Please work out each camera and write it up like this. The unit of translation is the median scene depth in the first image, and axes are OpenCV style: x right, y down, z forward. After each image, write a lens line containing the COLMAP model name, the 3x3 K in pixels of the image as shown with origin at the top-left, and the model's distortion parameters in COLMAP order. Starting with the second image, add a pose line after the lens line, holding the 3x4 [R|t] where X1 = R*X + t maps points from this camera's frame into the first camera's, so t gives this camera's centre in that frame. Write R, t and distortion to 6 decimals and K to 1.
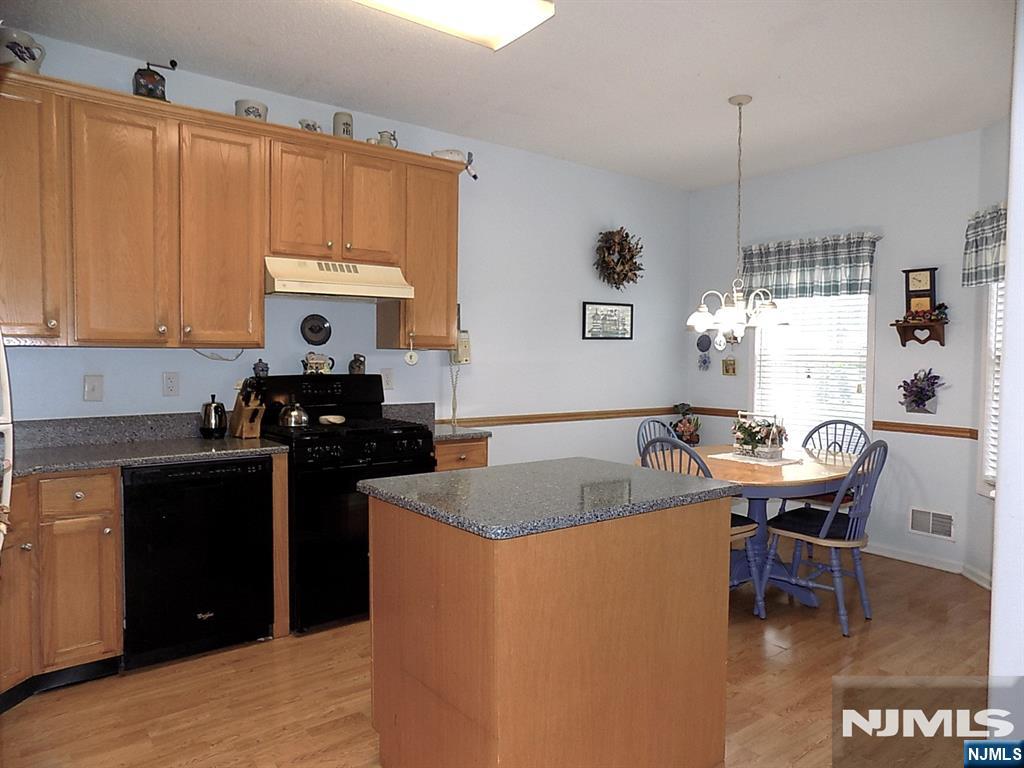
lens RADIAL K [[693.1, 0, 523.6], [0, 693.1, 378.4], [0, 0, 1]] dist [-0.072591, 0.079302]
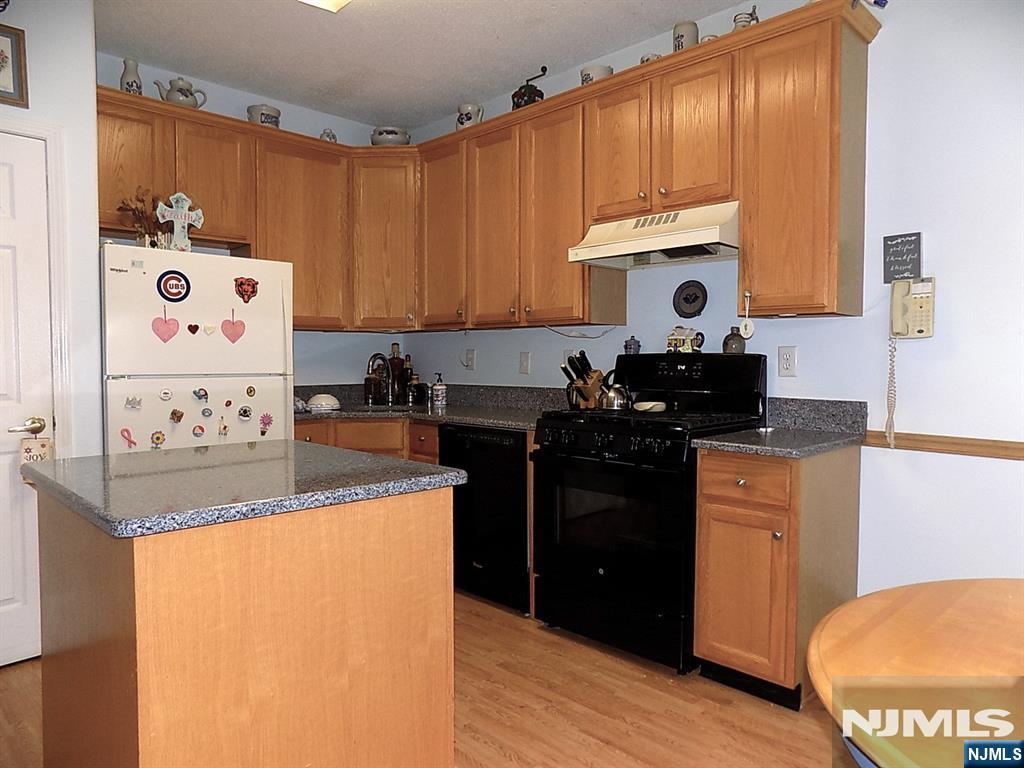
lens RADIAL K [[693.1, 0, 523.6], [0, 693.1, 378.4], [0, 0, 1]] dist [-0.072591, 0.079302]
pose [[0.119209, 0.027950, -0.992476, 0.488785], [-0.029119, 0.999272, 0.024643, 0.009528], [0.992442, 0.025962, 0.119936, 0.698285]]
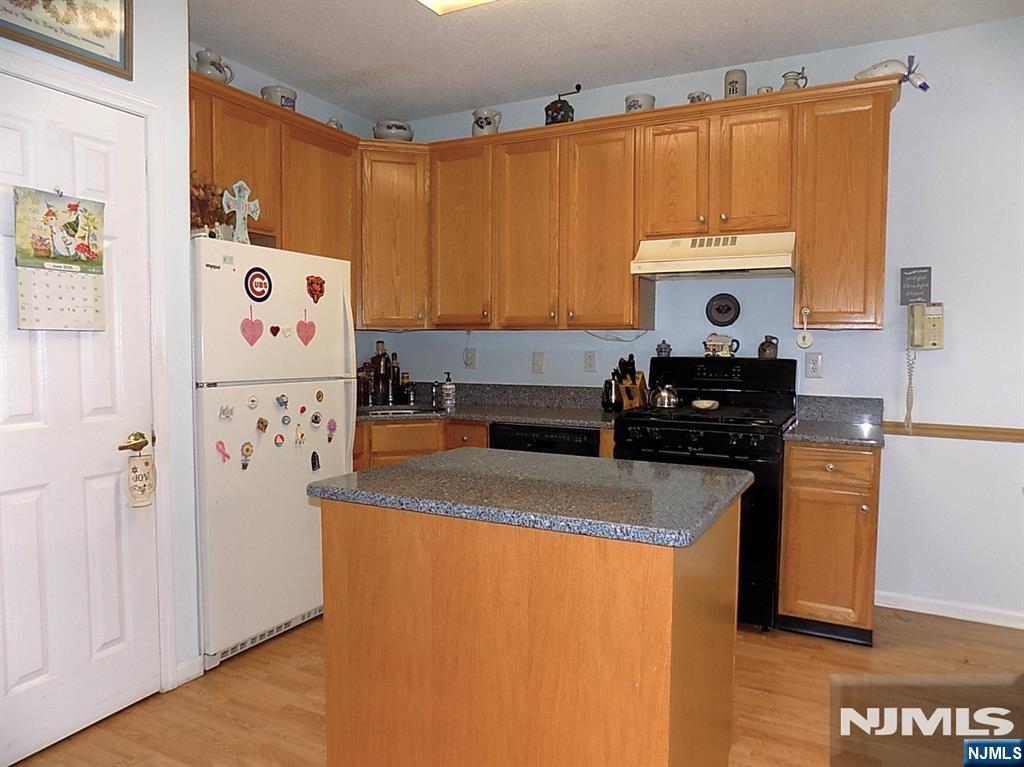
lens RADIAL K [[693.1, 0, 523.6], [0, 693.1, 377.9], [0, 0, 1]] dist [-0.072591, 0.079302]
pose [[0.417444, 0.044420, -0.907616, 0.441508], [-0.033146, 0.998884, 0.033642, -0.000079], [0.908098, 0.016040, 0.418450, 0.353148]]
